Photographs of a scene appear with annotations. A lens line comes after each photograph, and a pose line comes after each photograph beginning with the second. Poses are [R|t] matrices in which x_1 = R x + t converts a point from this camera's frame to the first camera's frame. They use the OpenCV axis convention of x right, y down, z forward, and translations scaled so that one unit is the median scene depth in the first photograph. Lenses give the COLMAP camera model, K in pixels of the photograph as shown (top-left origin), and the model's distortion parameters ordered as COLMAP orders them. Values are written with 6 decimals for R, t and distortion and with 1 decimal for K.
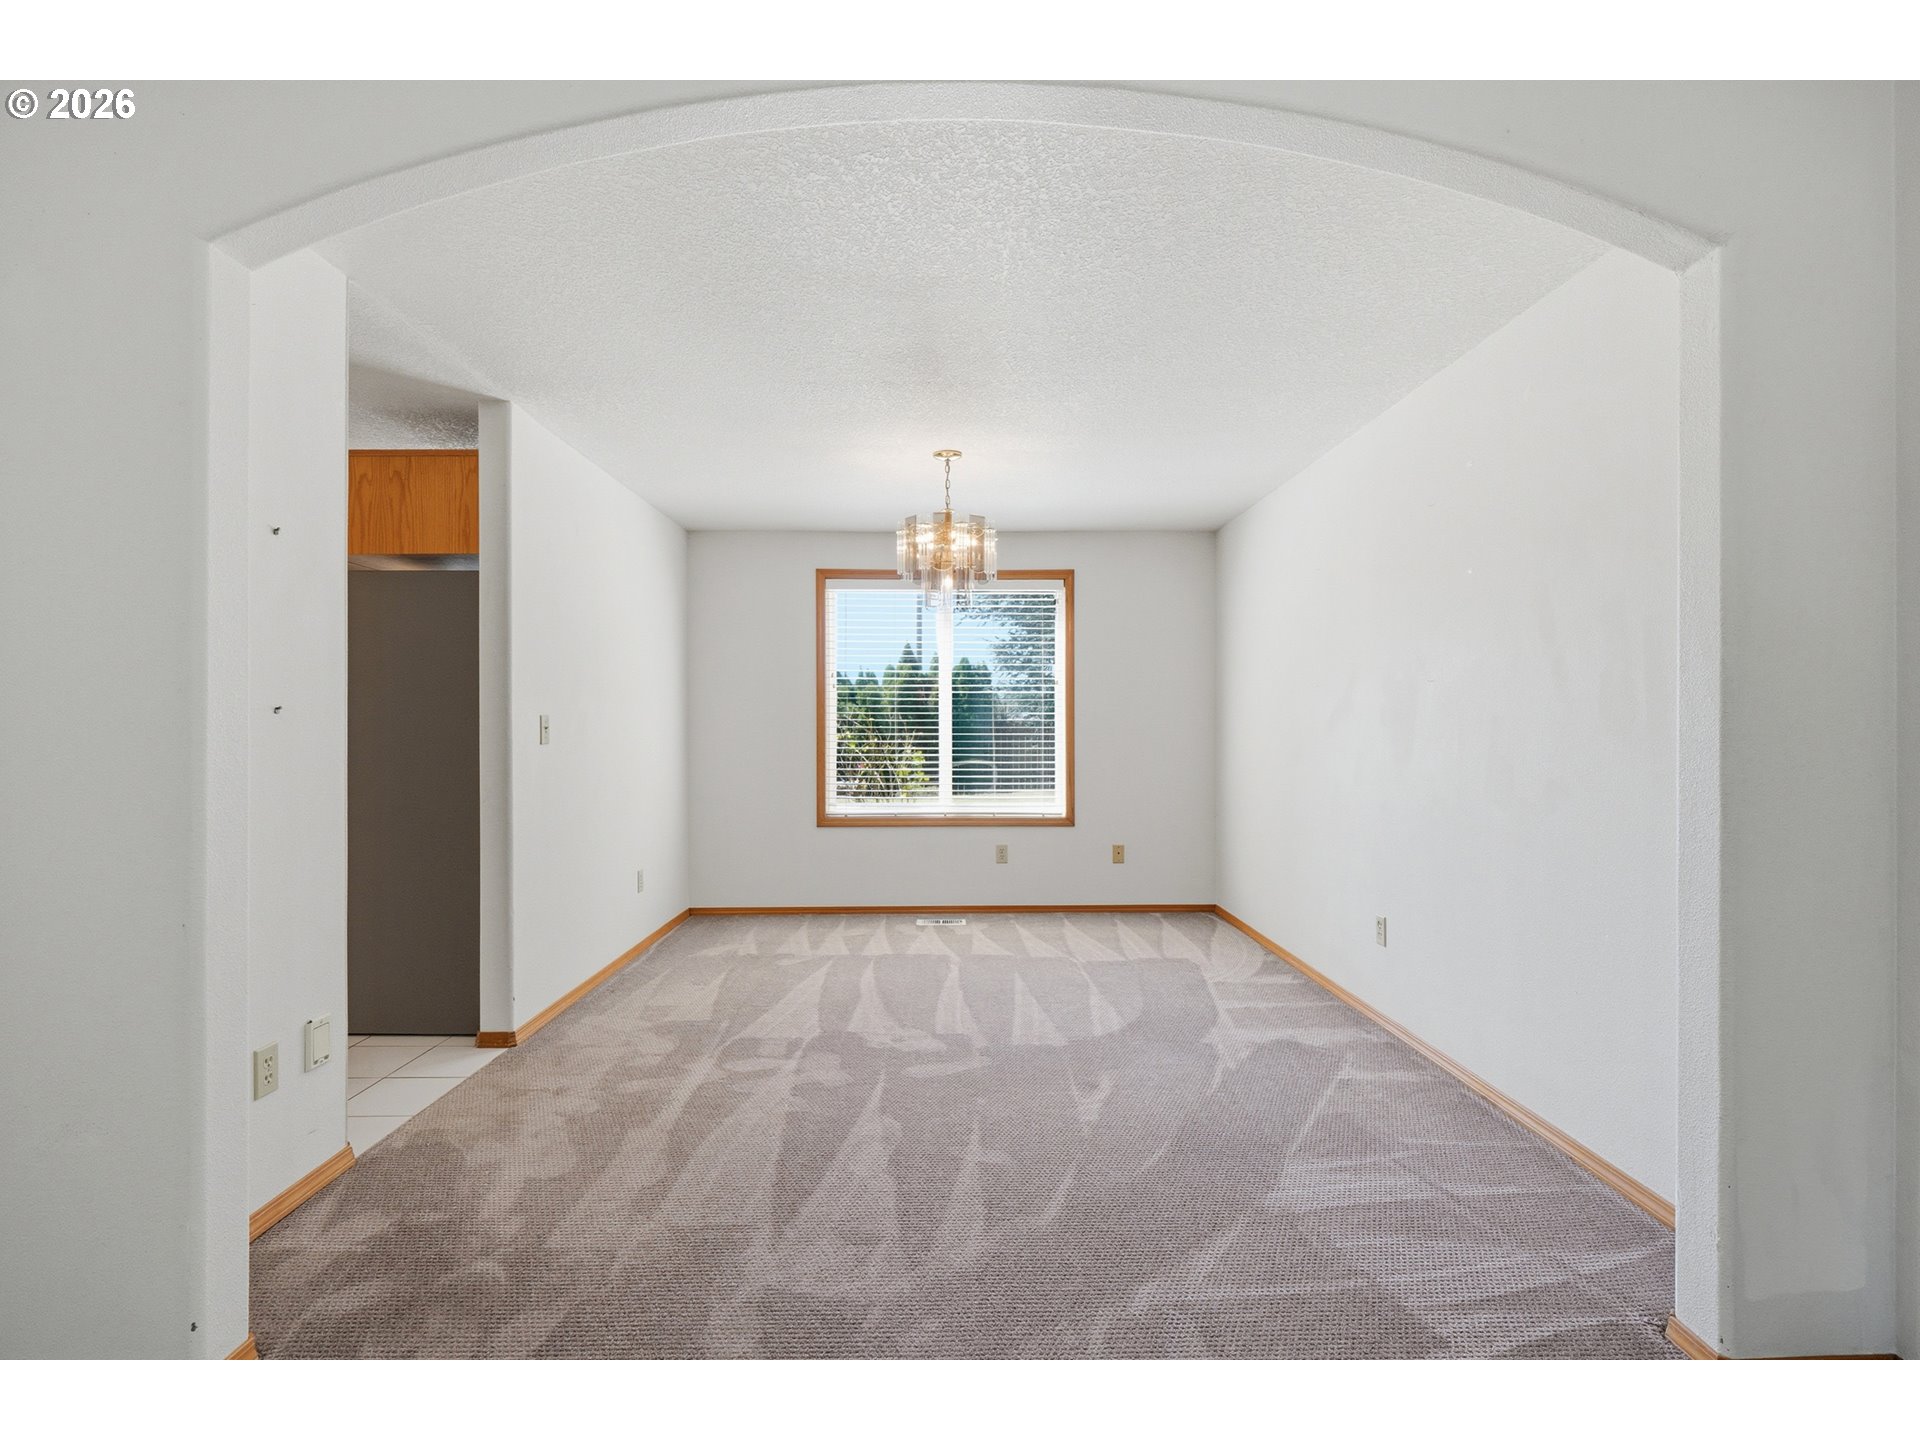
lens RADIAL K [[923.6, 0, 951.5], [0, 923.6, 724.9], [0, 0, 1]] dist [0.001071, 0.000078]
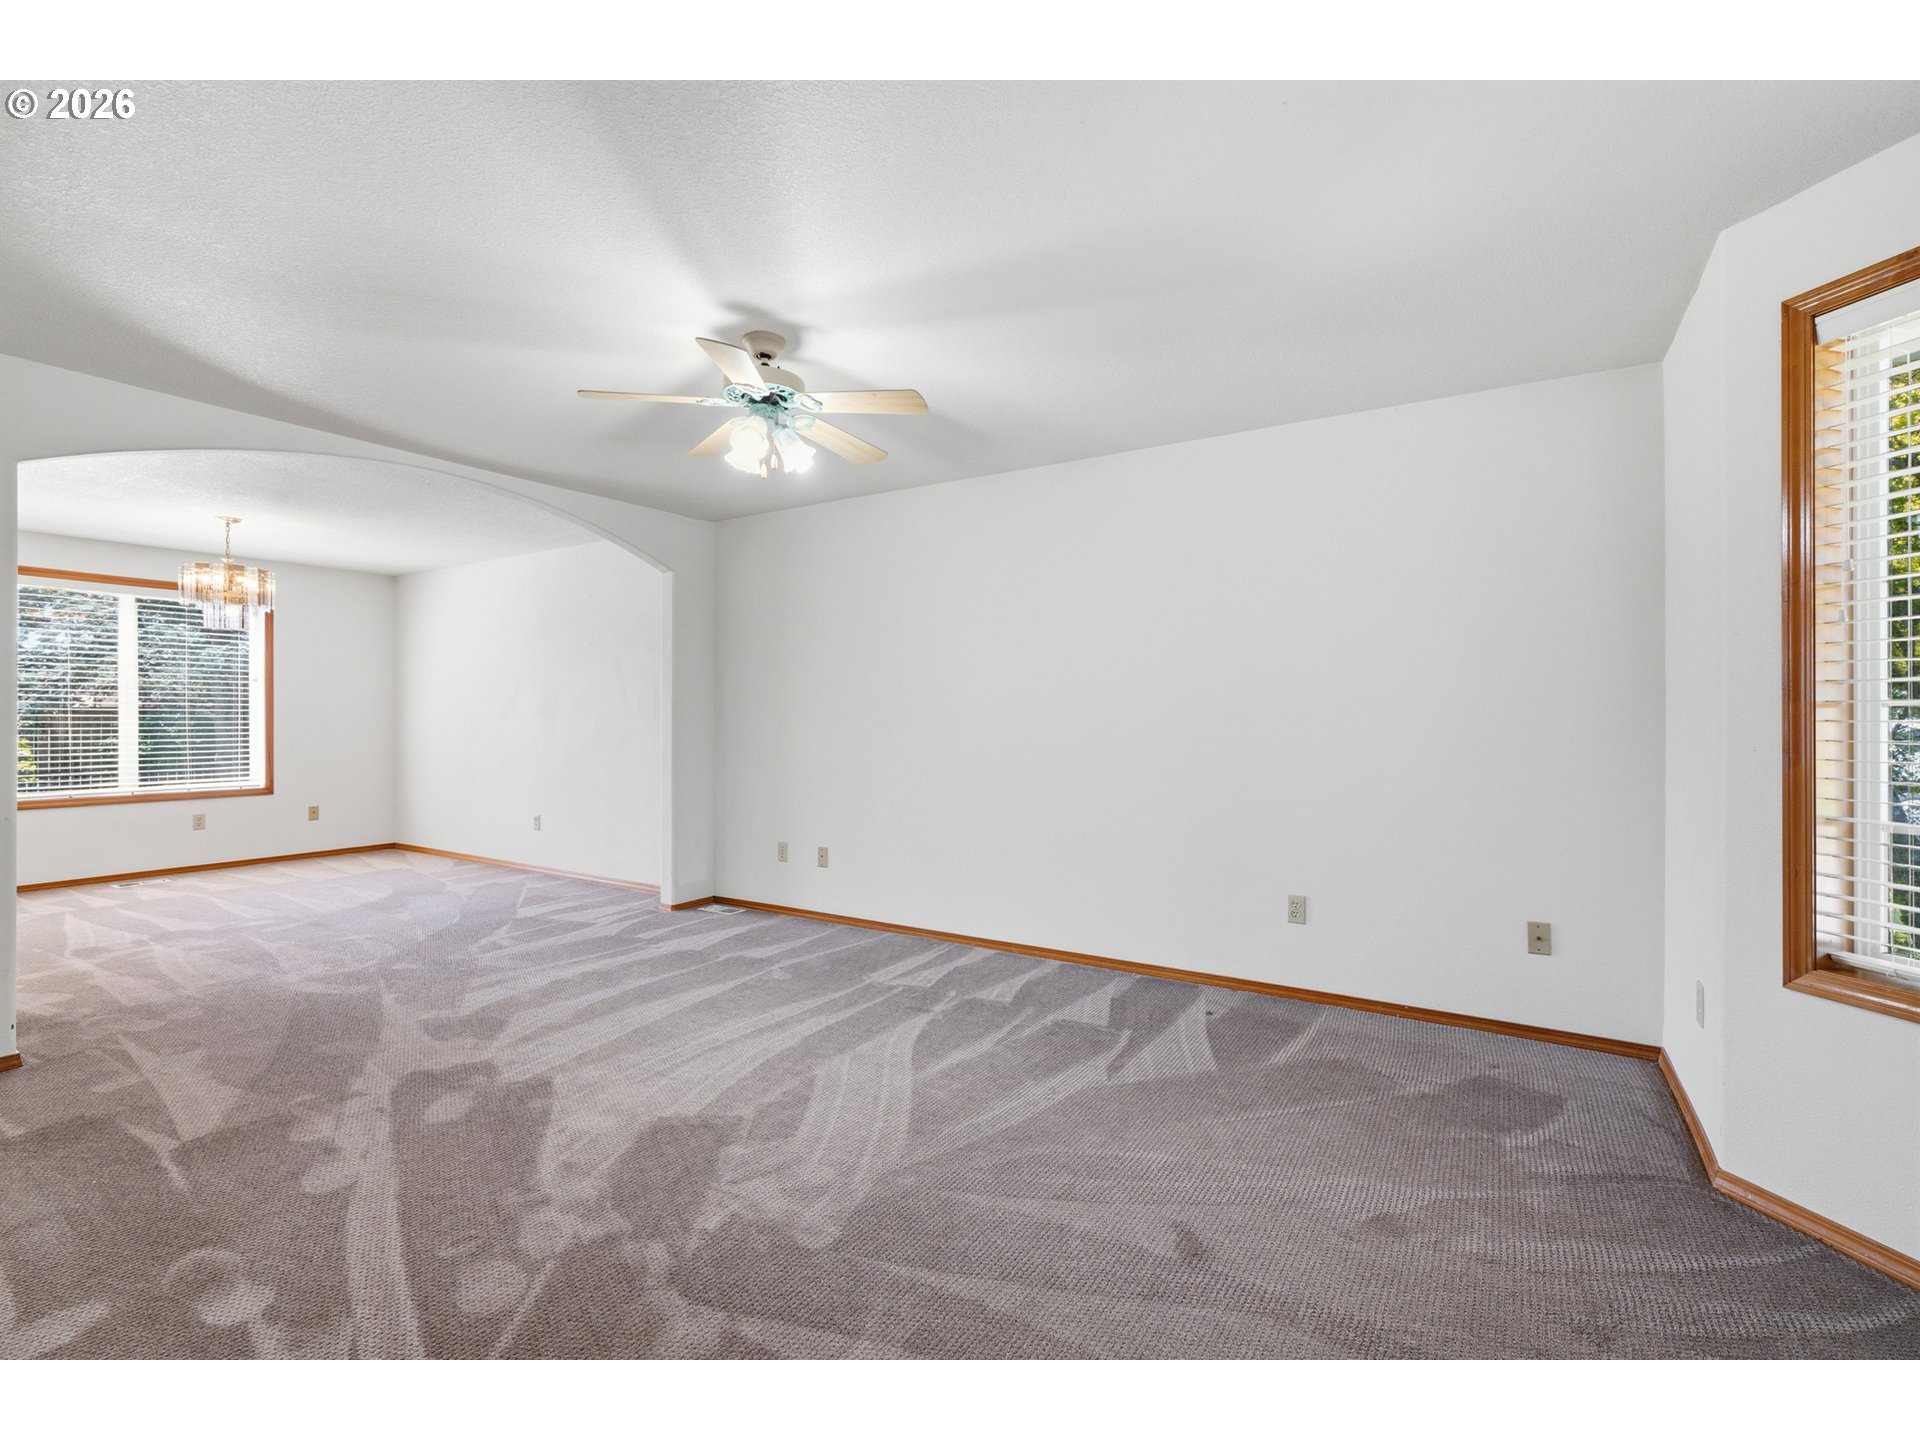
lens RADIAL K [[891.2, 0, 968.2], [0, 891.2, 718.2], [0, 0, 1]] dist [0.002221, 0.001491]
pose [[0.555631, -0.002600, 0.831425, -0.370205], [-0.000062, 0.999995, 0.003168, 0.001047], [-0.831429, -0.001812, 0.555628, -0.496113]]
